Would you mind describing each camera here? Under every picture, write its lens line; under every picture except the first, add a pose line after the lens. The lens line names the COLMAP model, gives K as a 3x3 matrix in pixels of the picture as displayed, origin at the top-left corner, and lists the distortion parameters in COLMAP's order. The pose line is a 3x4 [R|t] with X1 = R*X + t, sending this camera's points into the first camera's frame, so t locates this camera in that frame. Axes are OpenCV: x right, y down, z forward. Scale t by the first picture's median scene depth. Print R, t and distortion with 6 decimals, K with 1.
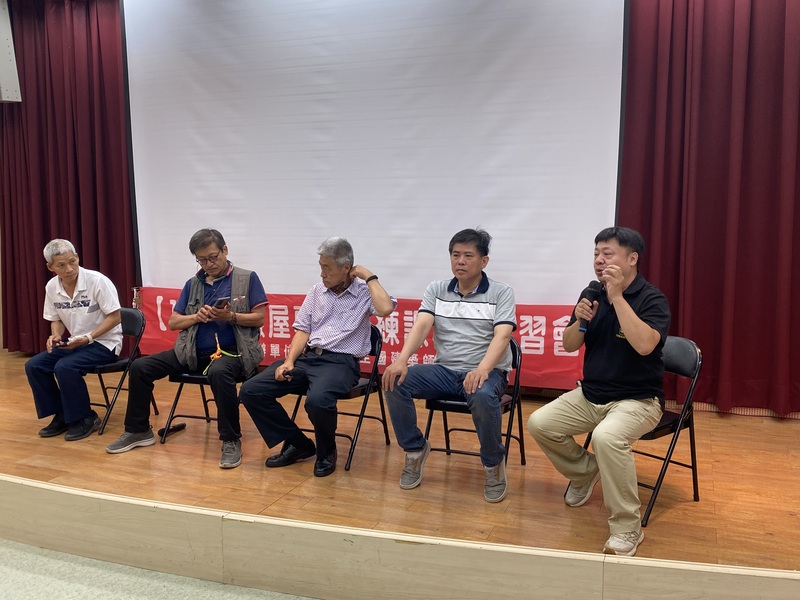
lens RADIAL K [[717.5, 0, 406.0], [0, 717.5, 302.5], [0, 0, 1]] dist [0.008304, 0.000145]
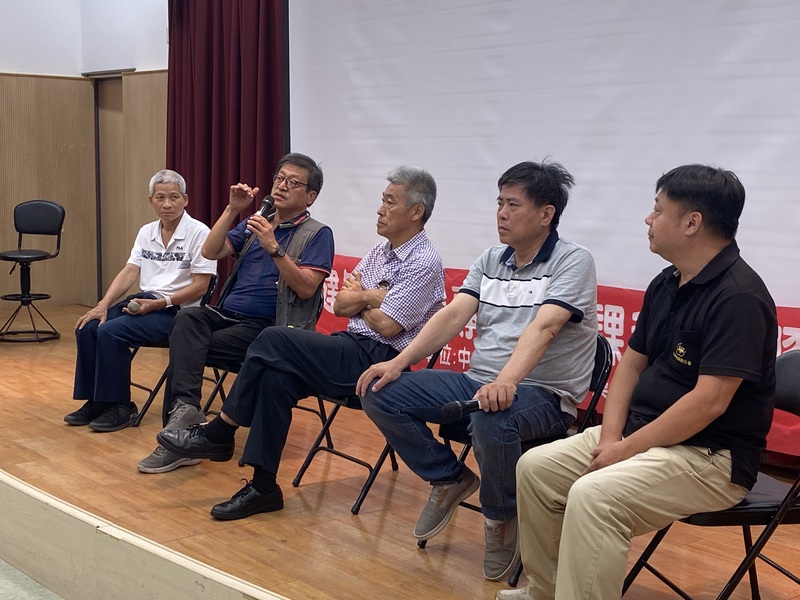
lens RADIAL K [[1178.7, 0, 379.7], [0, 1178.7, 318.6], [0, 0, 1]] dist [0.110336, 0.000000]
pose [[0.857440, 0.080017, -0.508324, 0.478876], [-0.074583, 0.996730, 0.031093, 0.008999], [0.509150, 0.011252, 0.860604, 0.039245]]
